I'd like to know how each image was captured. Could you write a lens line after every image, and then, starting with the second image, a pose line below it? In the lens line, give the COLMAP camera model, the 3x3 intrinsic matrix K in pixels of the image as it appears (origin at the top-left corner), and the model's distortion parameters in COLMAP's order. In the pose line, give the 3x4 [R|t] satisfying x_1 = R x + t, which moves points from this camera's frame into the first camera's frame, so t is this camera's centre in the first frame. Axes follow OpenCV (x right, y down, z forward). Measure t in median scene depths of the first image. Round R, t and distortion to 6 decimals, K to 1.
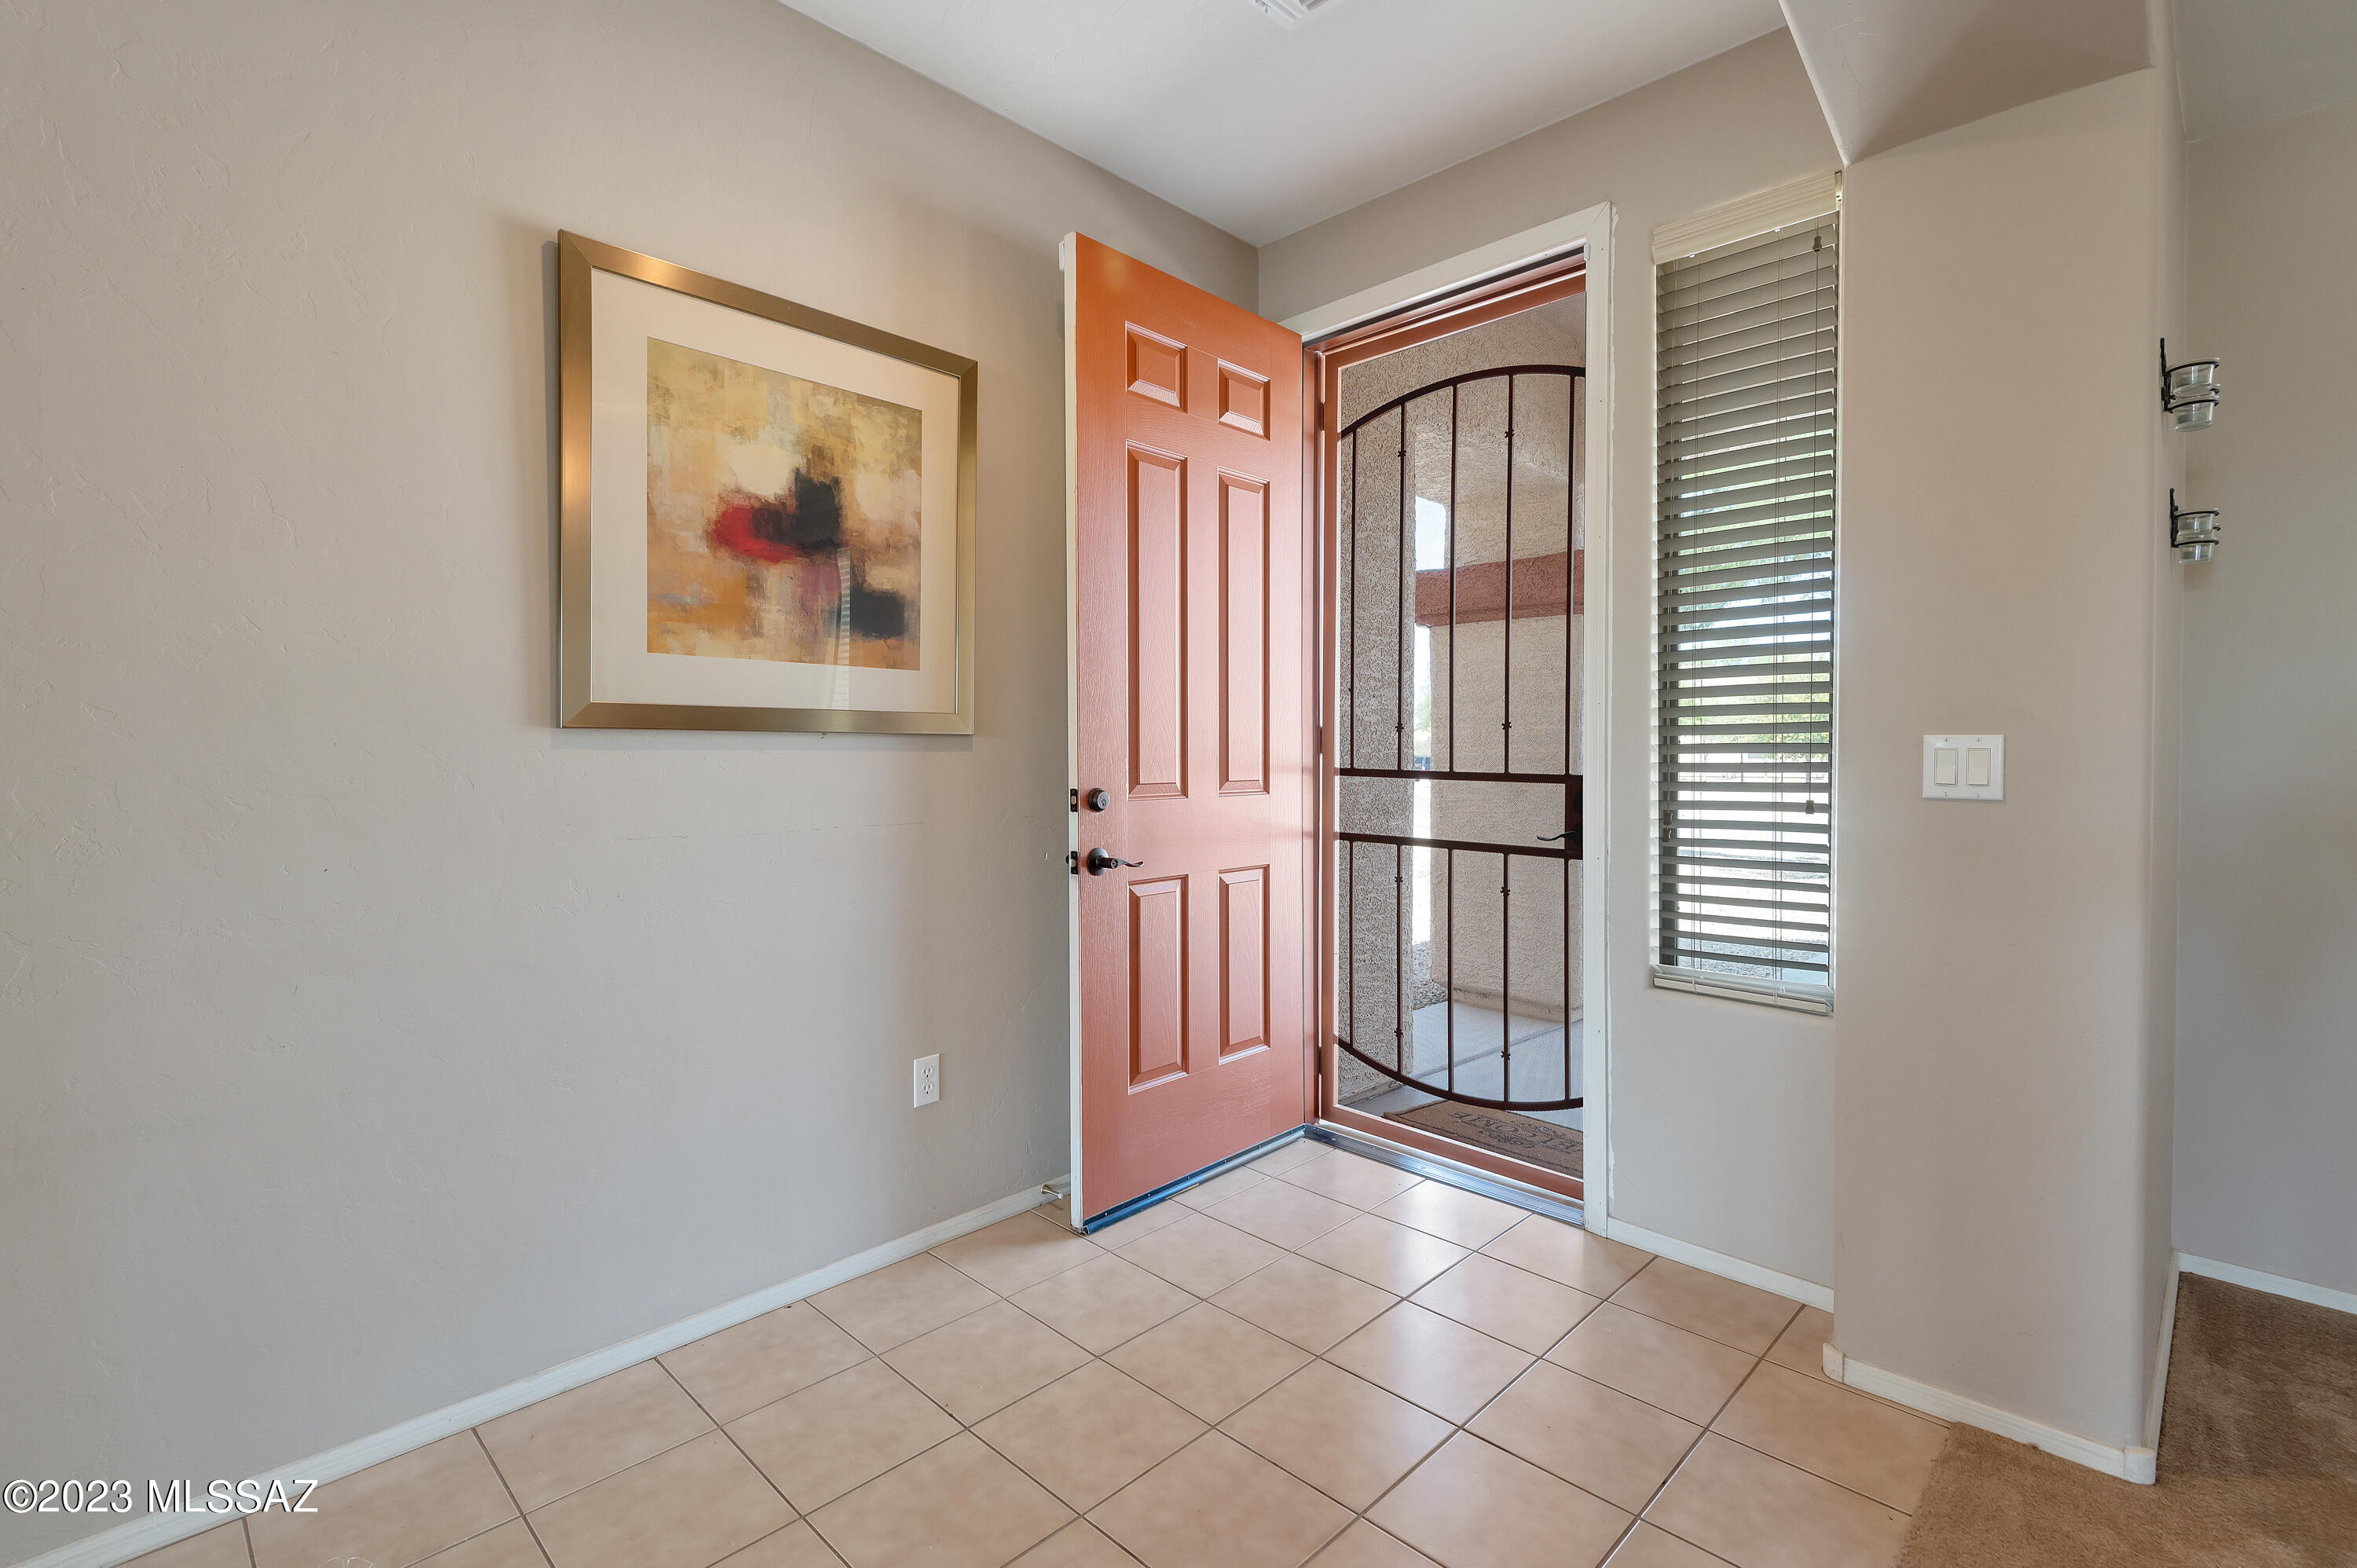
lens RADIAL K [[1073.0, 0, 1178.5], [0, 1073.0, 784.0], [0, 0, 1]] dist [-0.000840, -0.000283]
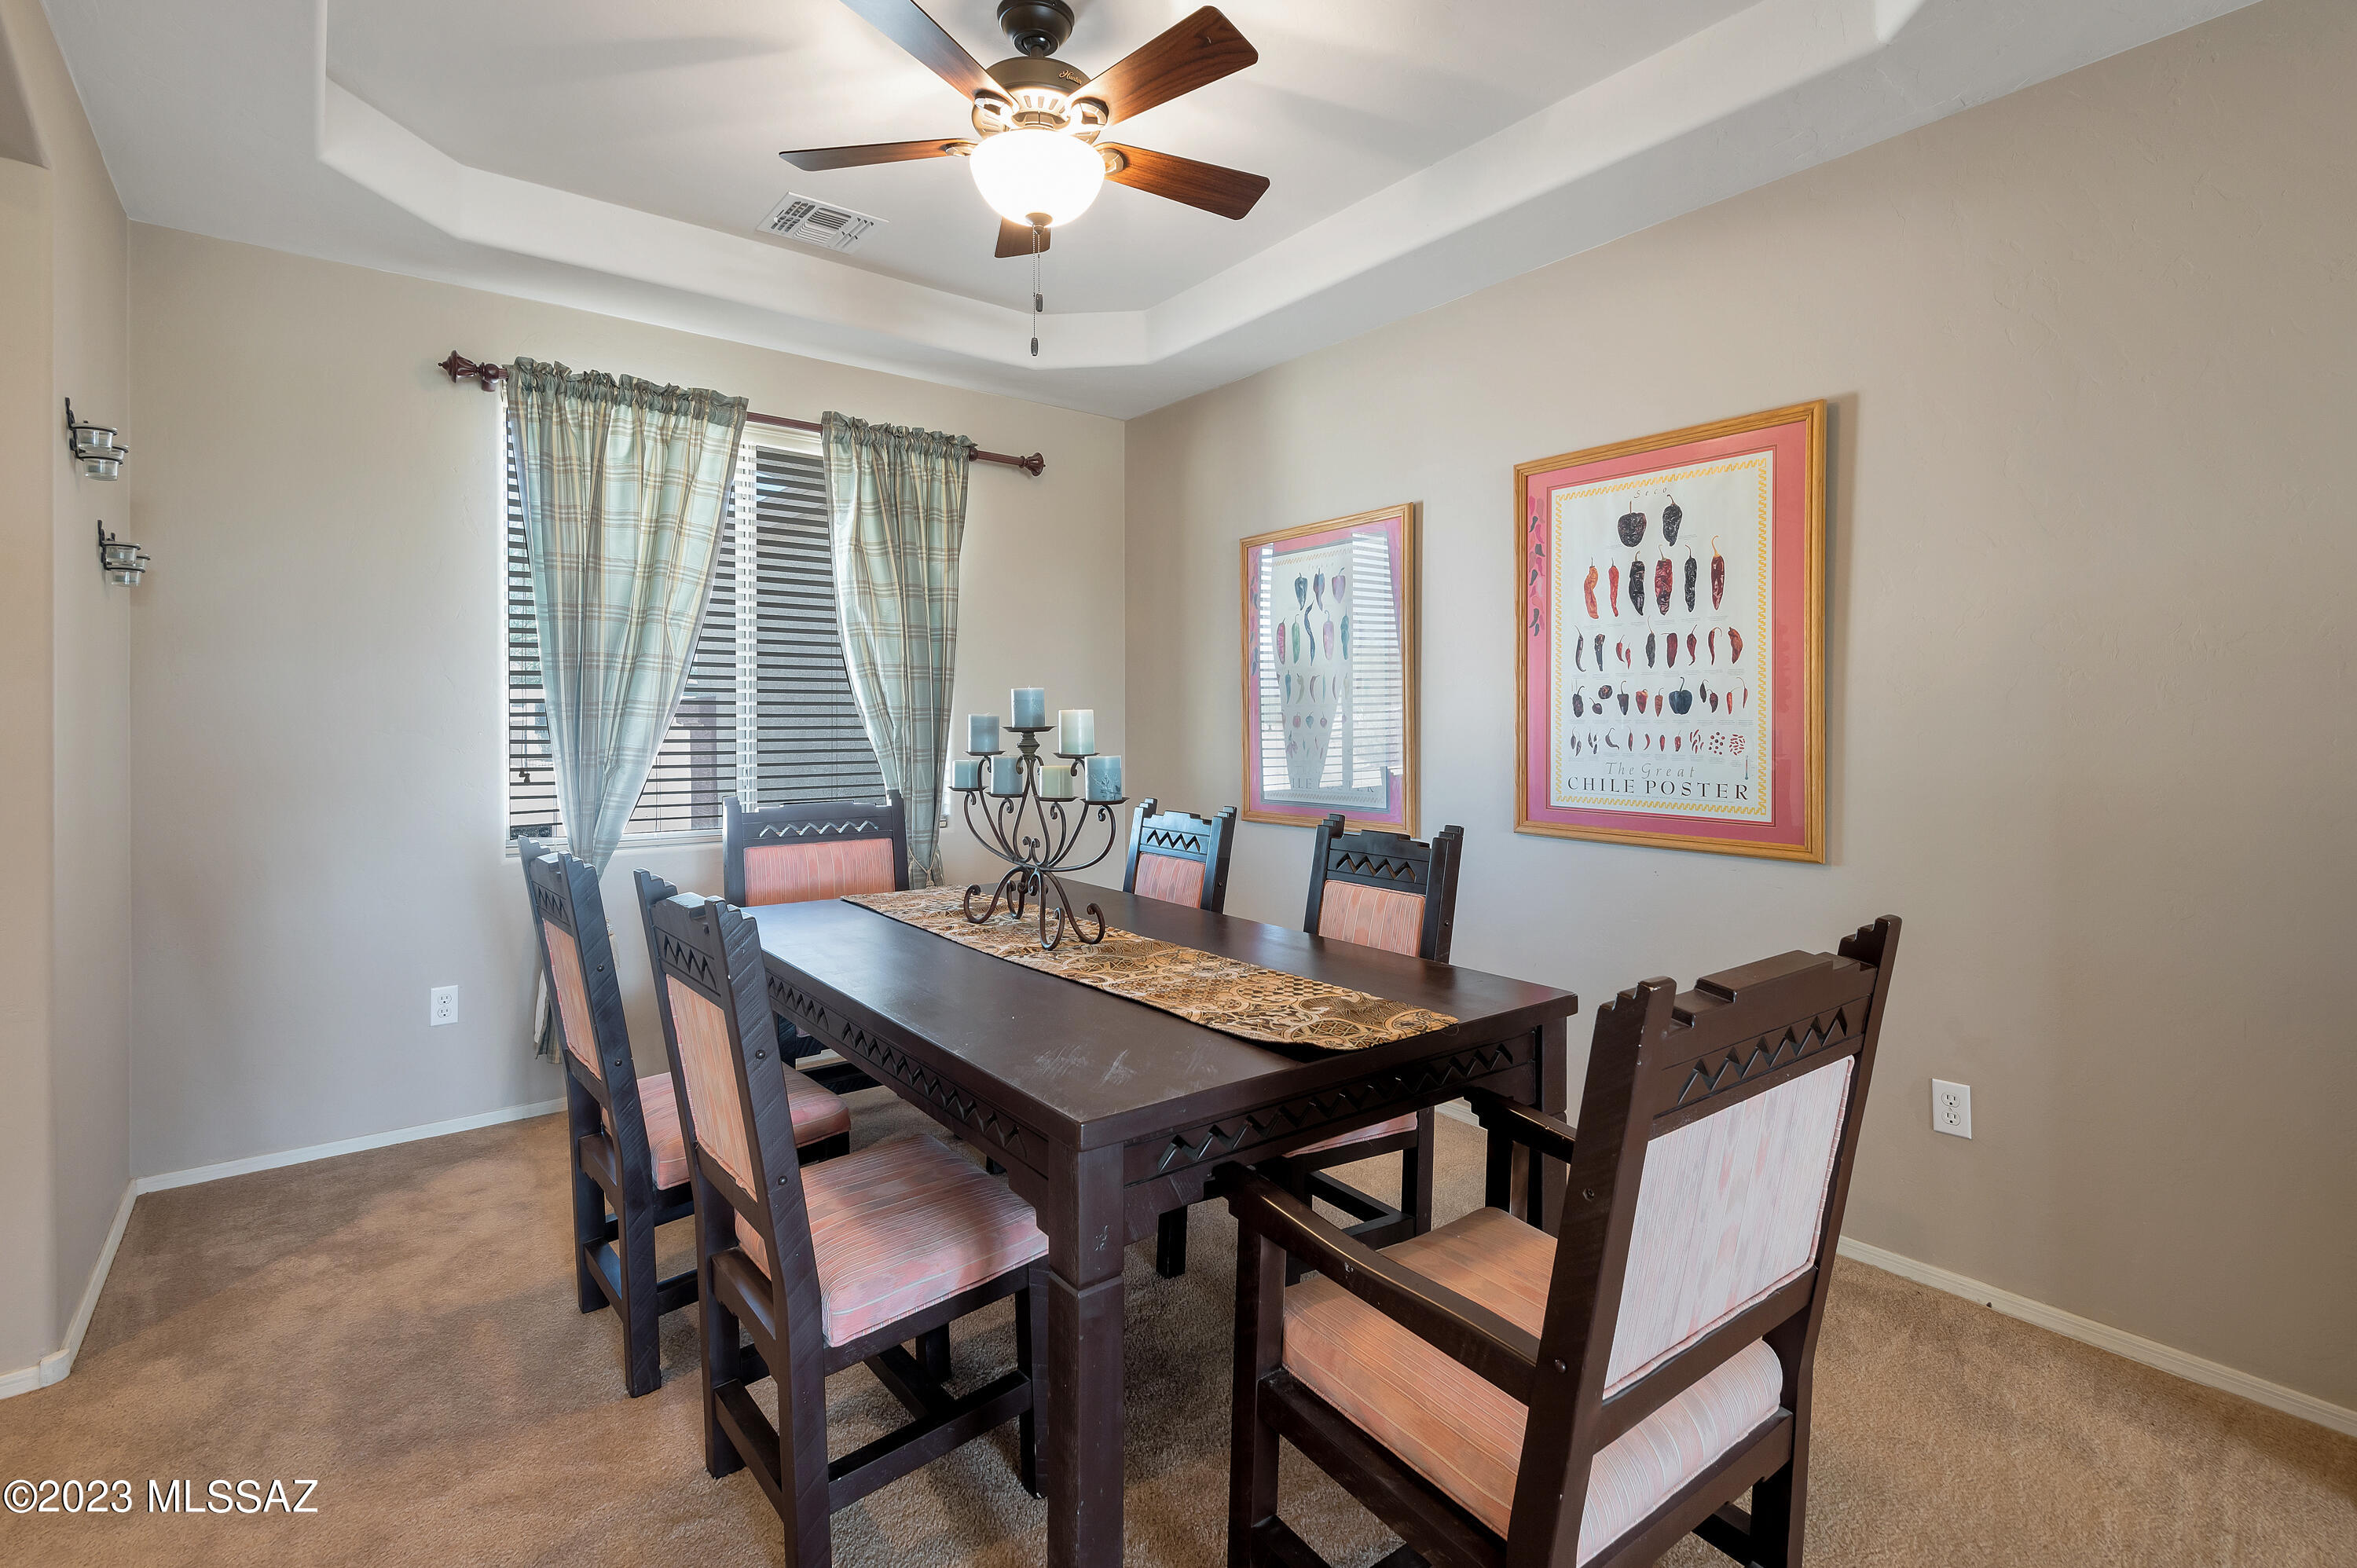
lens RADIAL K [[1101.2, 0, 1183.4], [0, 1101.2, 725.7], [0, 0, 1]] dist [0.002114, 0.000426]
pose [[0.130402, -0.005625, 0.991445, -0.105959], [0.028477, 0.999593, 0.001926, -0.023707], [-0.991052, 0.027982, 0.130509, -0.318930]]
